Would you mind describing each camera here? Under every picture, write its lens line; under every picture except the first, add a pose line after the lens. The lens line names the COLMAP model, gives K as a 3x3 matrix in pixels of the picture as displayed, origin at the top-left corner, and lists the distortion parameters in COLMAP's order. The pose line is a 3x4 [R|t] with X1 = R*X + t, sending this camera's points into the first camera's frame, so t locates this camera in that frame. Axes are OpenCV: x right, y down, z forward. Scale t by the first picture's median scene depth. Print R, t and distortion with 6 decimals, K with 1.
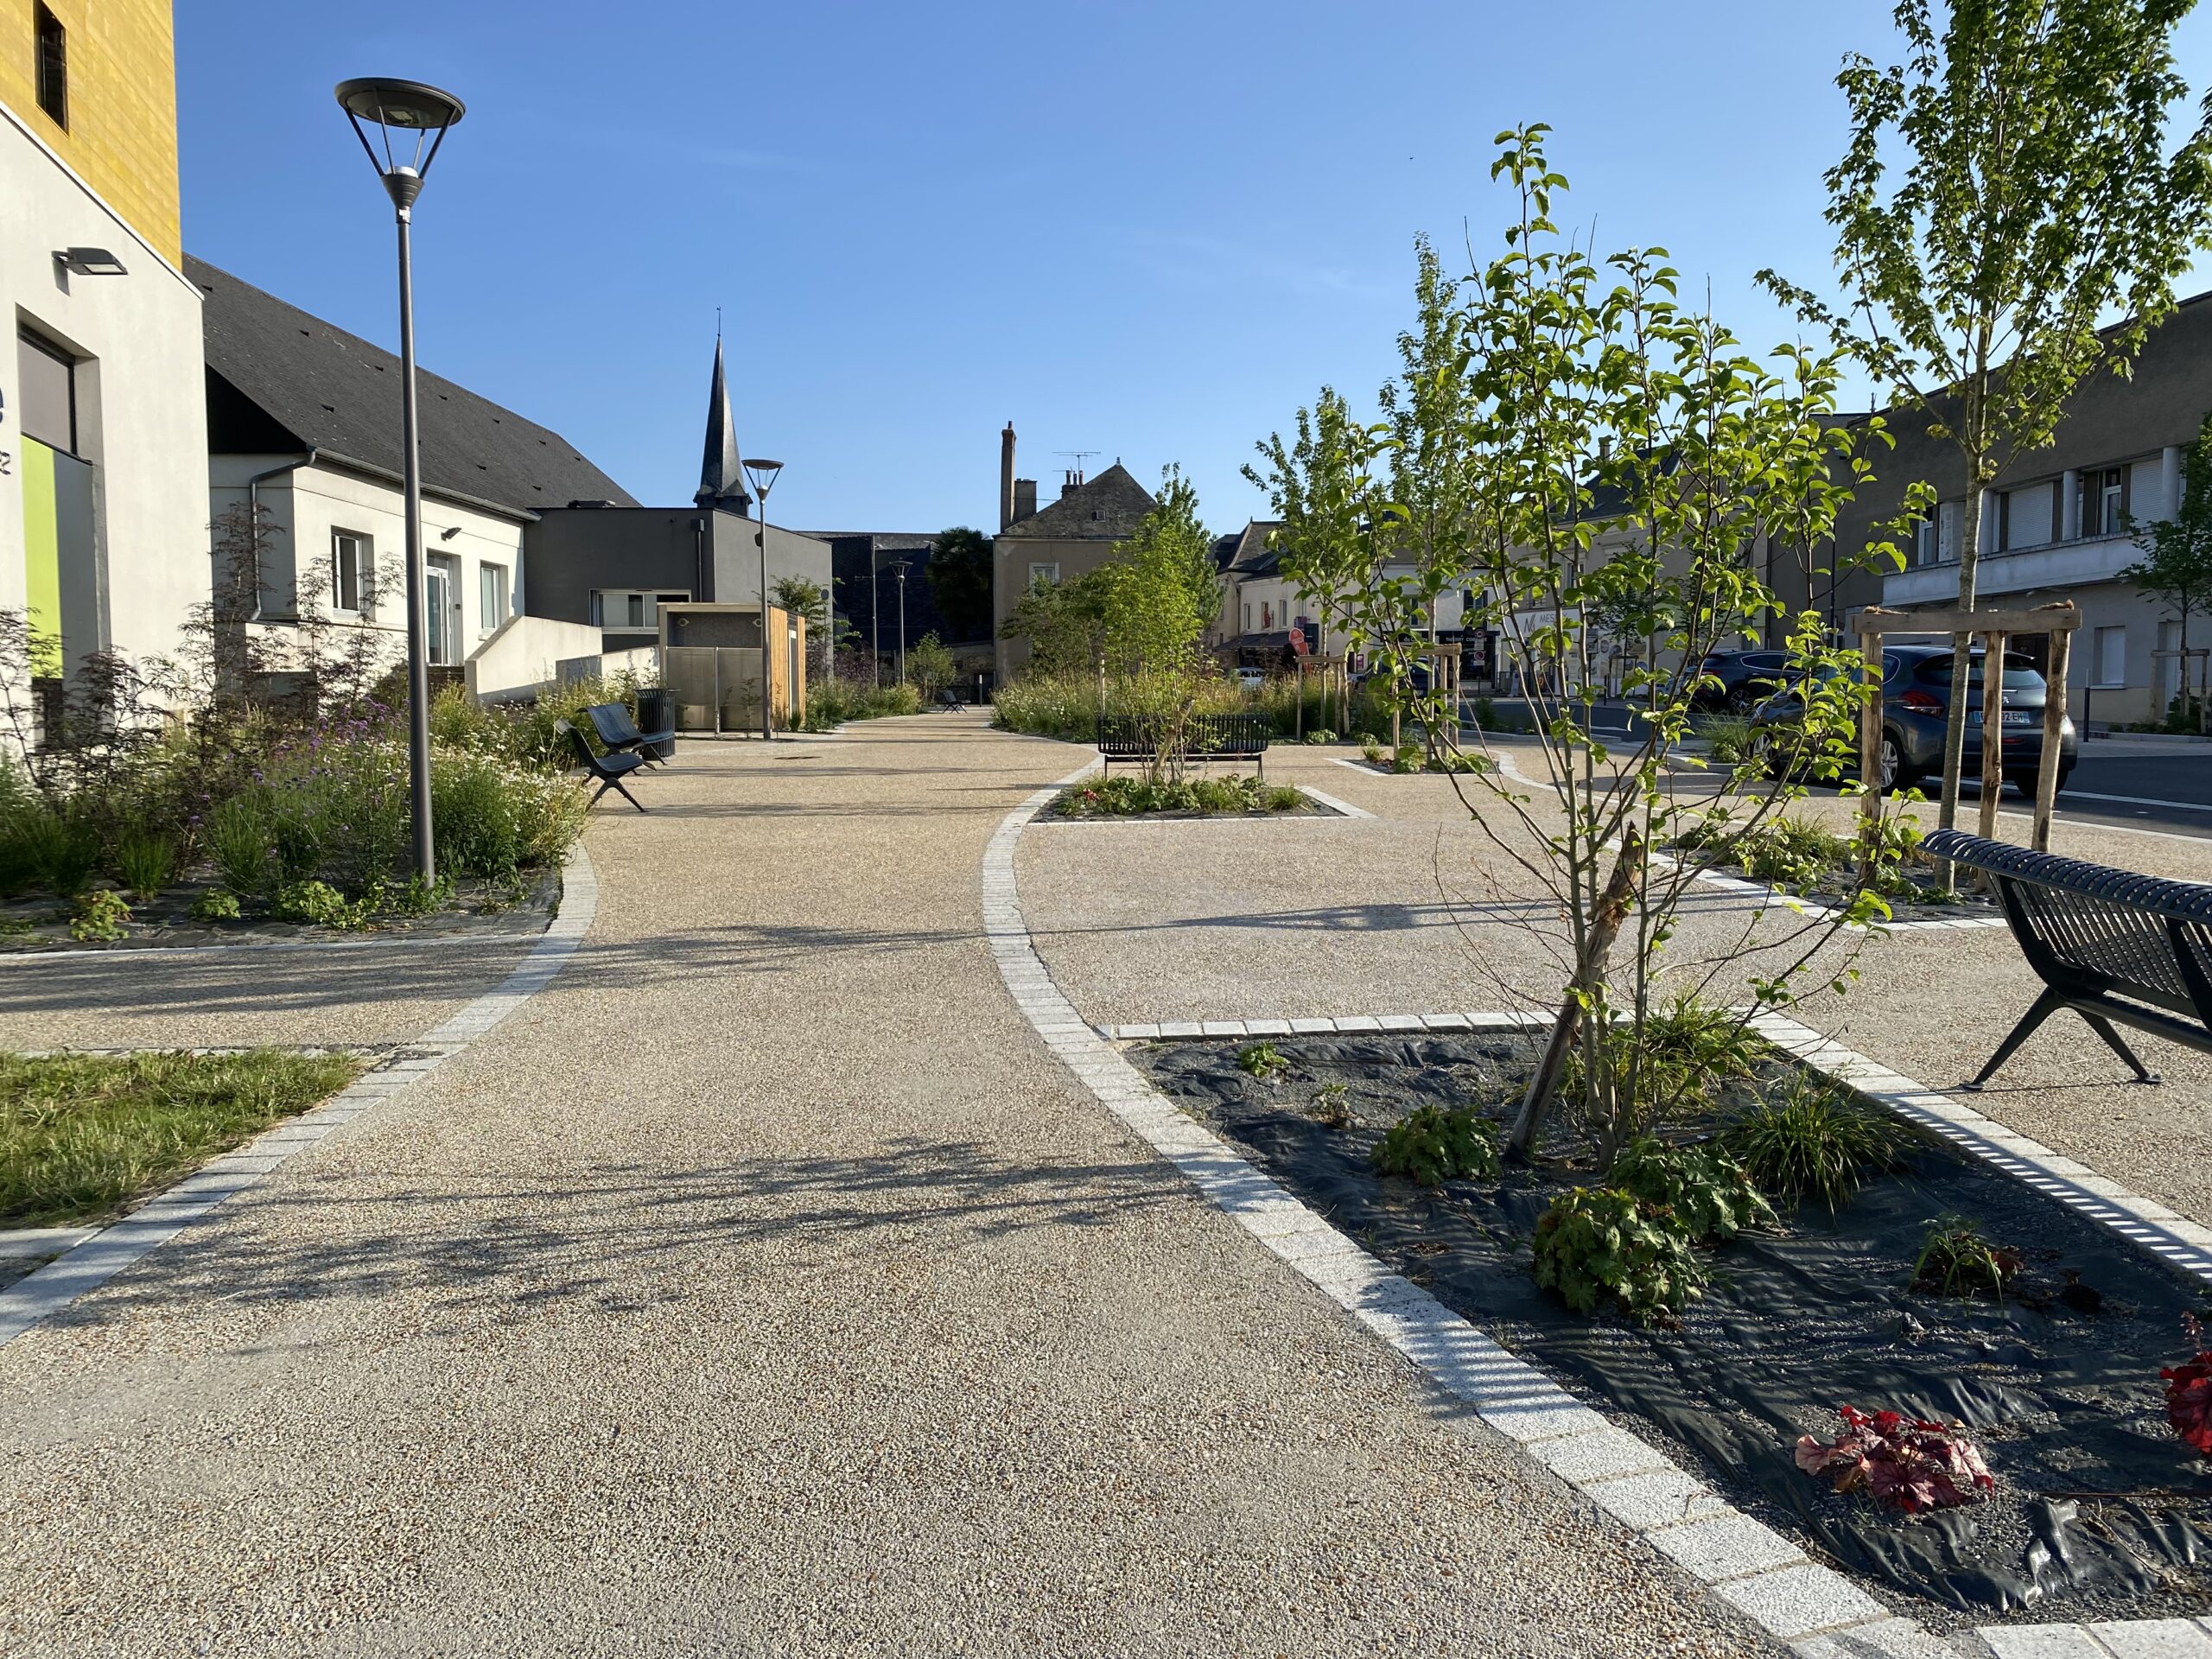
lens RADIAL K [[1685.9, 0, 1112.2], [0, 1685.9, 821.4], [0, 0, 1]] dist [0.060775, -0.063822]
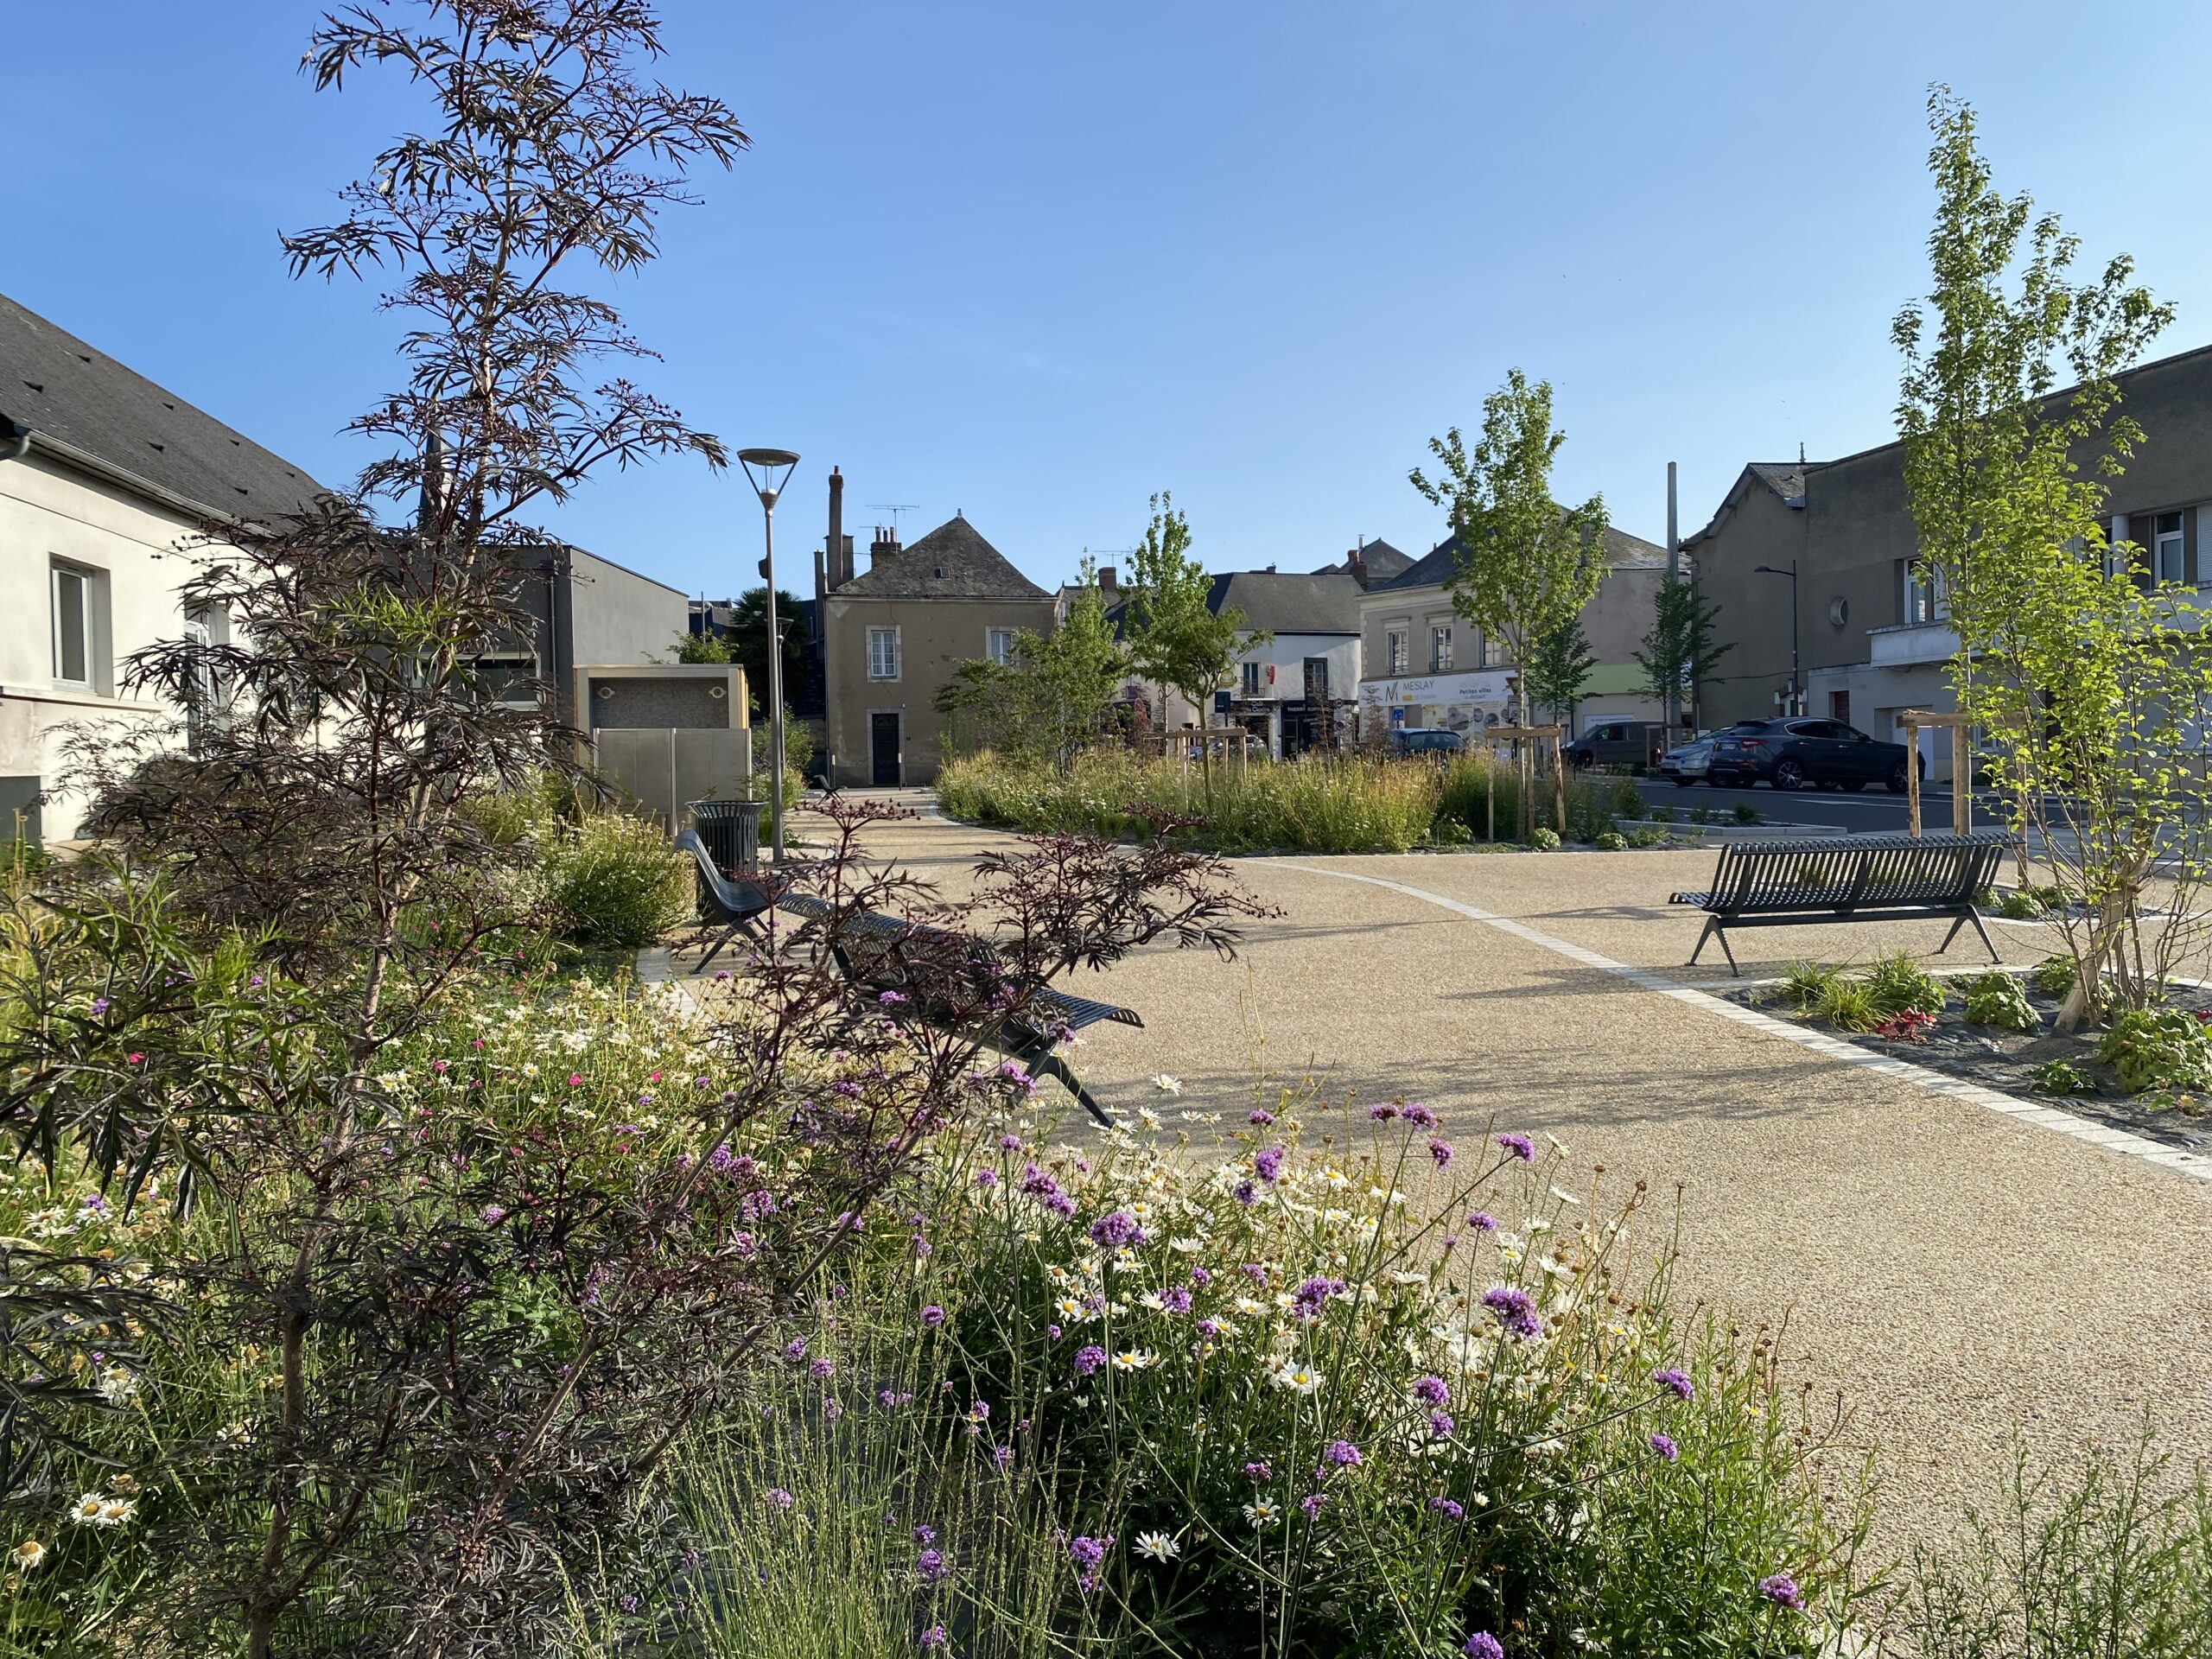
lens RADIAL K [[1669.7, 0, 1173.0], [0, 1669.7, 900.9], [0, 0, 1]] dist [0.006583, 0.002837]
pose [[0.979804, -0.035268, 0.196825, -0.114322], [0.034207, 0.999376, 0.008790, -0.020448], [-0.197013, -0.001880, 0.980399, 0.193031]]
